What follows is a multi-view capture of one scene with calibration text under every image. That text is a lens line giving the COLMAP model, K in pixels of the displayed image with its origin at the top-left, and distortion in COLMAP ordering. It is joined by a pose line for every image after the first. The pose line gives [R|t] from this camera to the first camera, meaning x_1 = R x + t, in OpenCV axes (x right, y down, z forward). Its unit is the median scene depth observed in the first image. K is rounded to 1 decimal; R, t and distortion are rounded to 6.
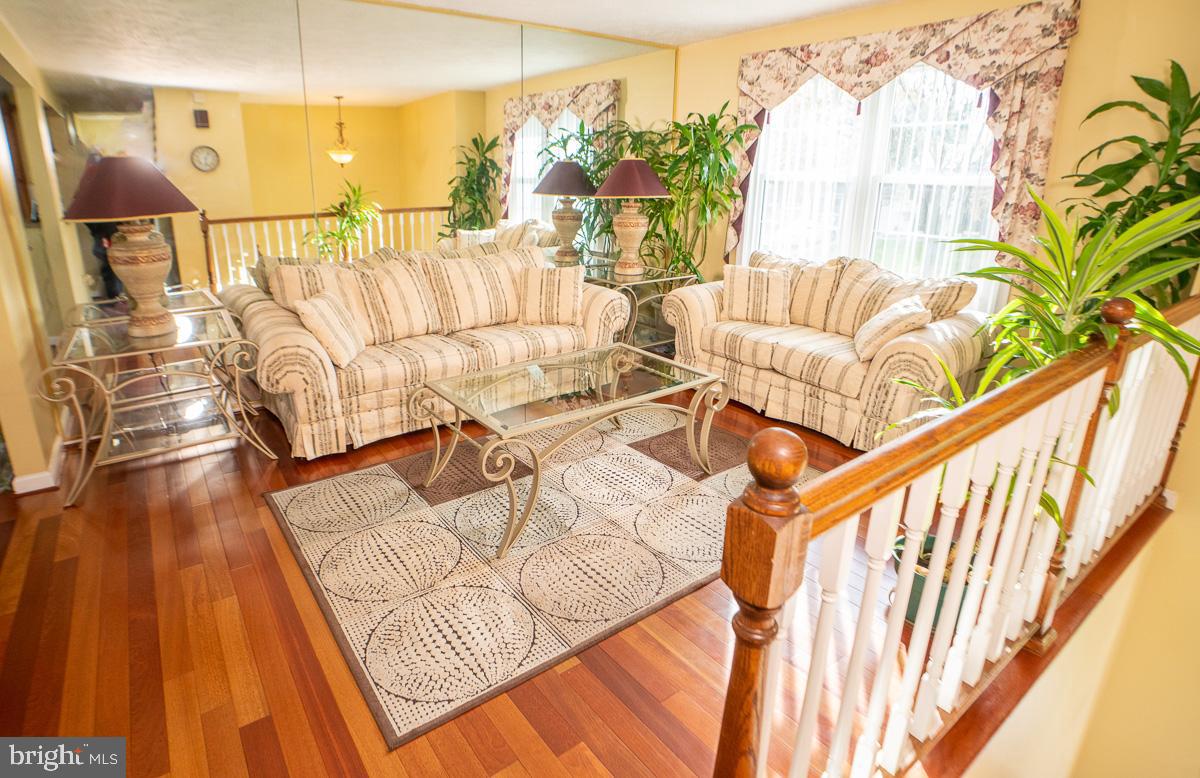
lens RADIAL K [[613.6, 0, 541.1], [0, 613.6, 328.1], [0, 0, 1]] dist [-0.022007, 0.007858]
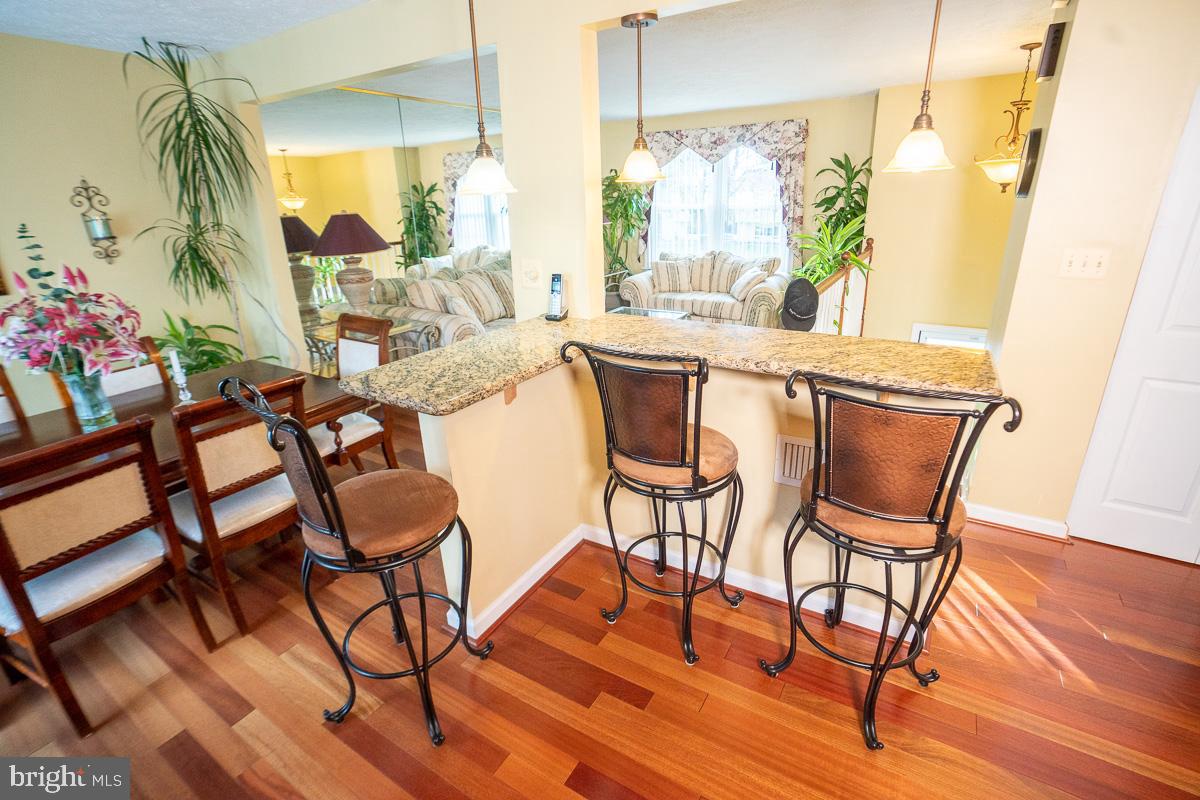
lens RADIAL K [[552.2, 0, 595.2], [0, 552.2, 381.0], [0, 0, 1]] dist [-0.060794, 0.020717]
pose [[0.917072, -0.156924, 0.366542, -0.555437], [0.132109, 0.986956, 0.092005, 0.078793], [-0.376199, -0.035952, 0.925841, -0.447987]]
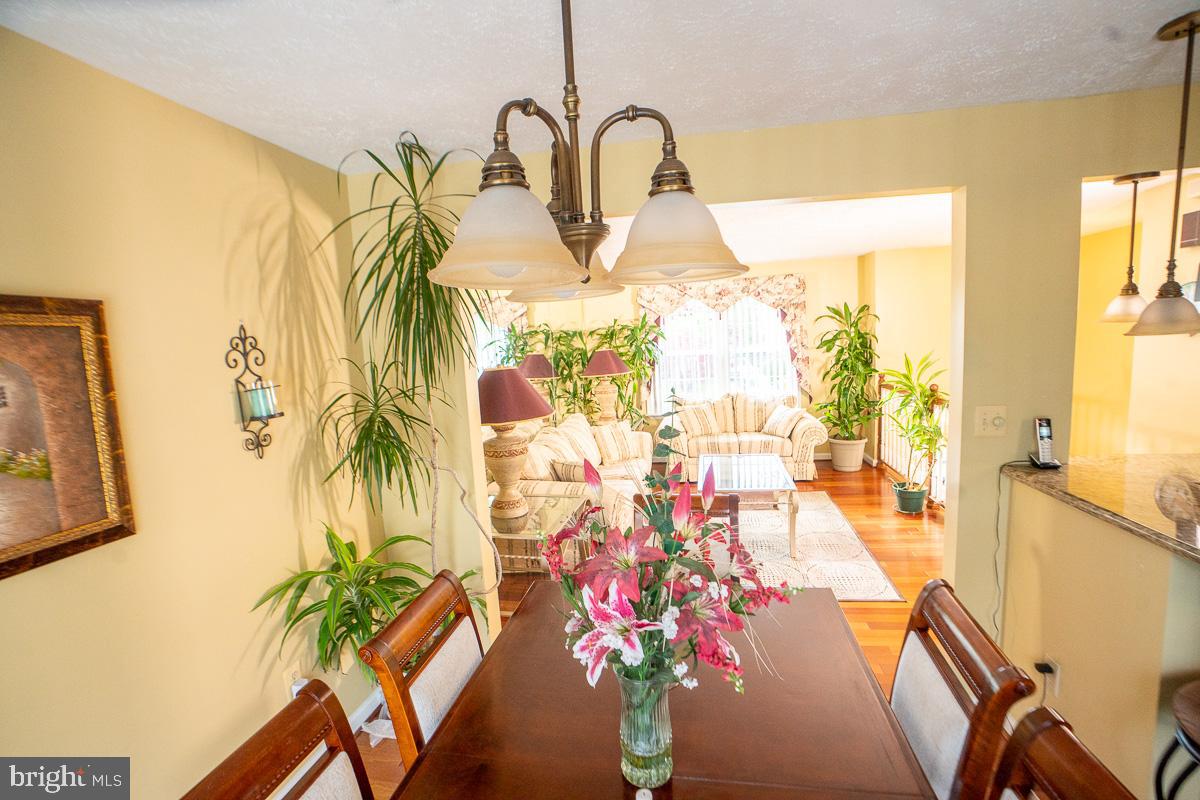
lens RADIAL K [[552.2, 0, 610.9], [0, 552.2, 399.7], [0, 0, 1]] dist [-0.060794, 0.020717]
pose [[0.699972, -0.122307, 0.703619, -1.083774], [0.234933, 0.969827, -0.065135, -0.082265], [-0.674422, 0.210896, 0.707586, 0.062795]]
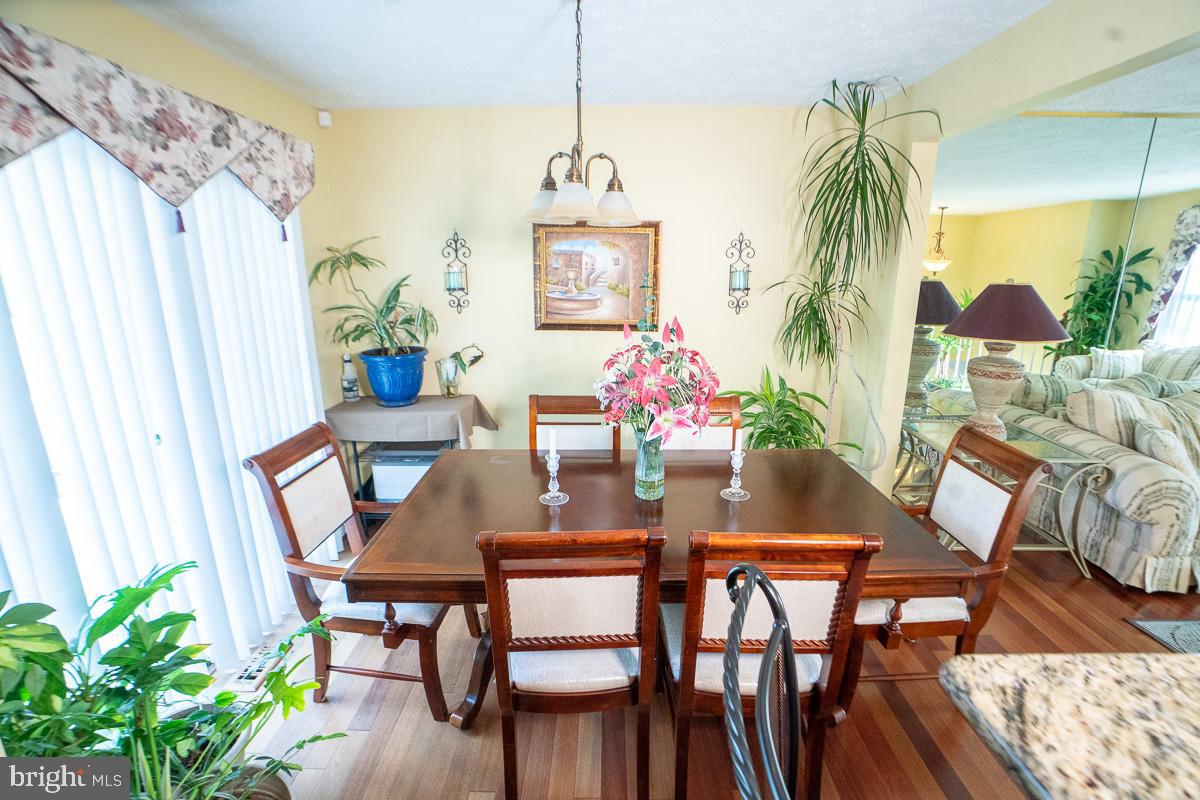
lens RADIAL K [[536.6, 0, 617.5], [0, 536.6, 408.9], [0, 0, 1]] dist [-0.025002, 0.007640]
pose [[0.826274, 0.145209, -0.544229, -0.592817], [-0.144476, 0.988512, 0.044401, 0.006895], [0.544424, 0.041941, 0.837761, -0.175323]]
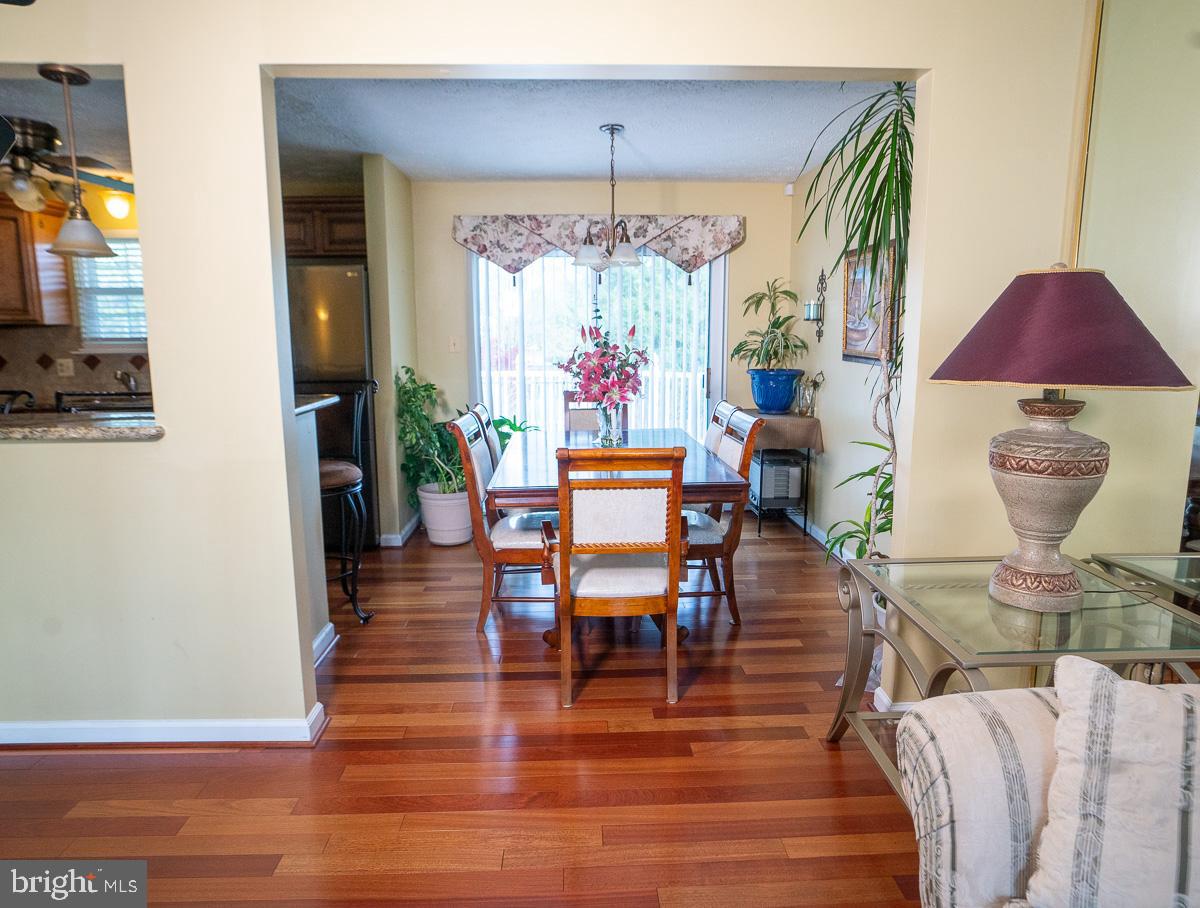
lens RADIAL K [[754.4, 0, 608.3], [0, 754.4, 460.0], [0, 0, 1]] dist [-0.027032, 0.010688]
pose [[-0.527622, 0.137807, -0.838227, 0.056222], [-0.216693, 0.932275, 0.289667, -0.191663], [0.821376, 0.334473, -0.462027, 0.845434]]
